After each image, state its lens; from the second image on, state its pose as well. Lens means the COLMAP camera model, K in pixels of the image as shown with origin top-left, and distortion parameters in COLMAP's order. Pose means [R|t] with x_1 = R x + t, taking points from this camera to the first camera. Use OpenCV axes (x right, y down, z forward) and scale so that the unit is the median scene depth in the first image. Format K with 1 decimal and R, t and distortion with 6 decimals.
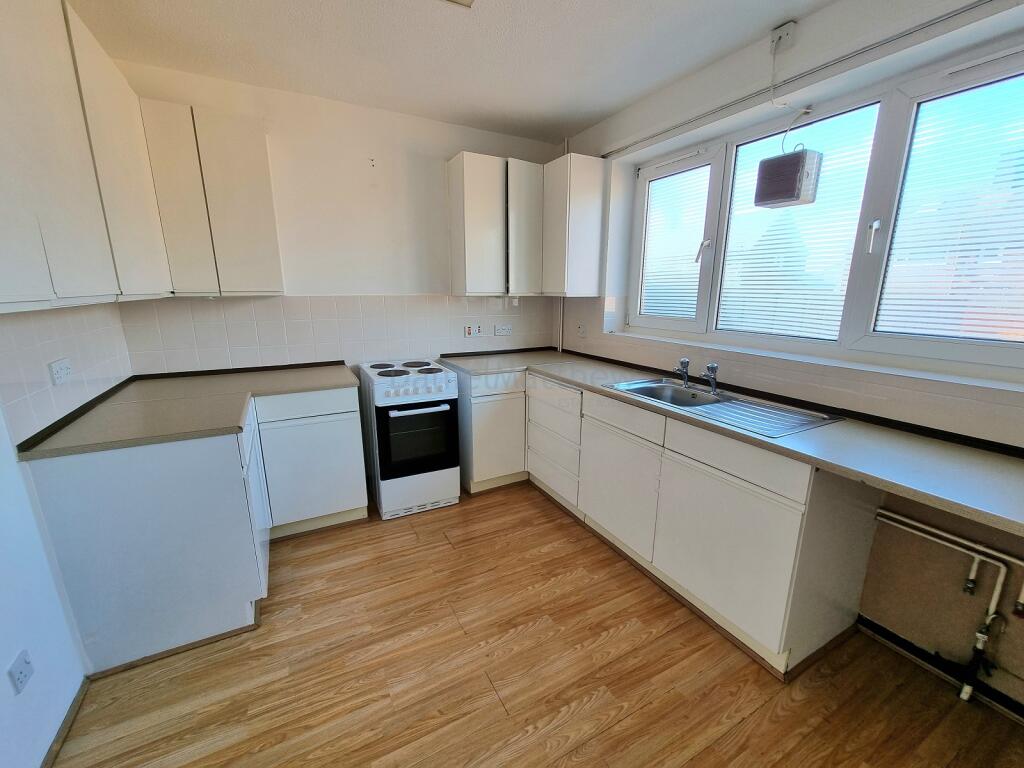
lens RADIAL K [[422.3, 0, 511.9], [0, 422.3, 386.9], [0, 0, 1]] dist [-0.006074, 0.000457]
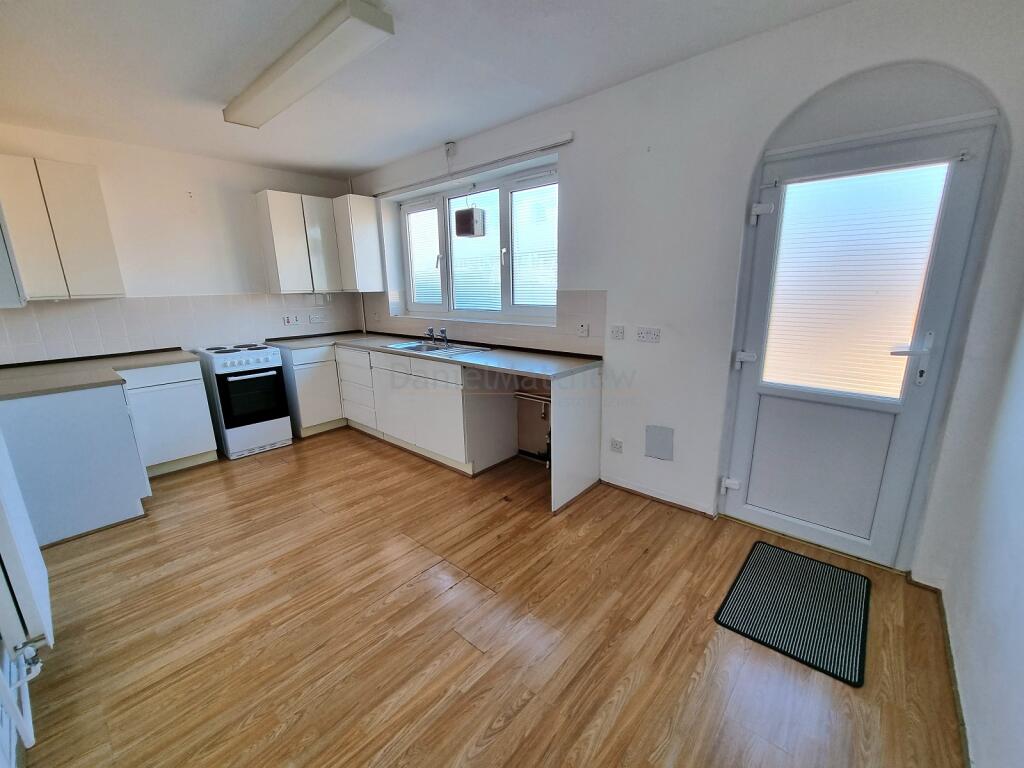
lens RADIAL K [[422.3, 0, 509.4], [0, 422.3, 389.3], [0, 0, 1]] dist [-0.006074, 0.000457]
pose [[0.937574, -0.103403, 0.332060, 0.124093], [0.099188, 0.994626, 0.029669, 0.157482], [-0.333343, 0.005120, 0.942792, -0.665365]]
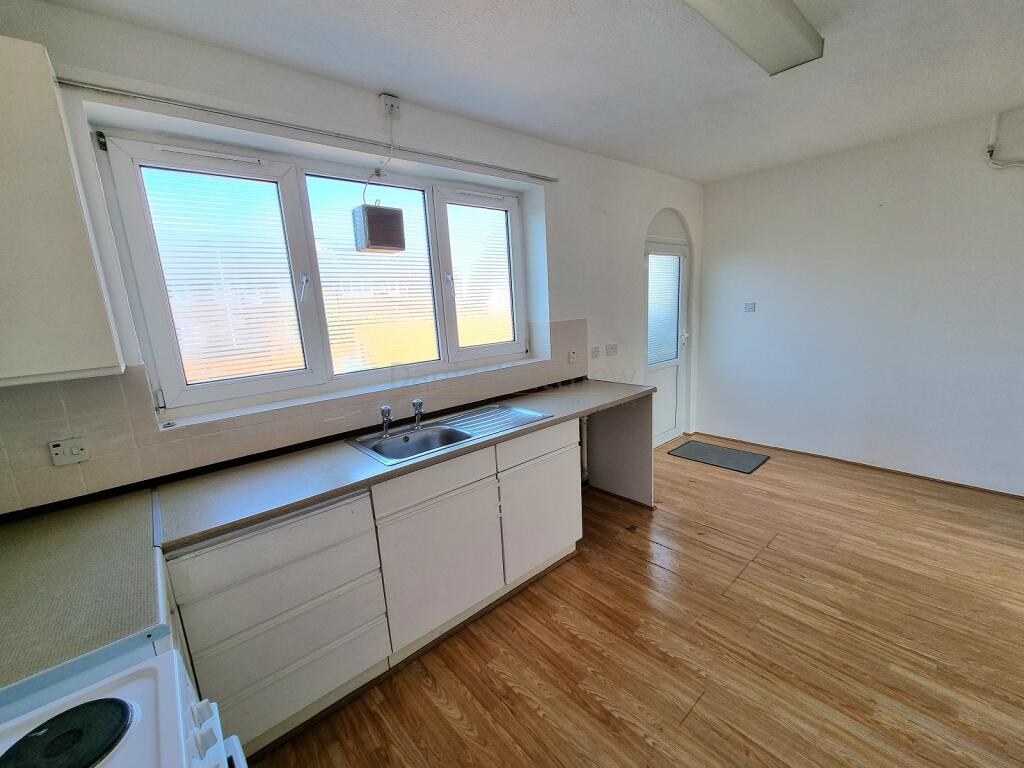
lens RADIAL K [[422.3, 0, 522.3], [0, 422.3, 389.2], [0, 0, 1]] dist [-0.006074, 0.000457]
pose [[-0.234287, -0.187852, 0.953845, -0.509761], [0.273865, 0.928664, 0.250161, -0.246168], [-0.932795, 0.319835, -0.166128, 0.860948]]
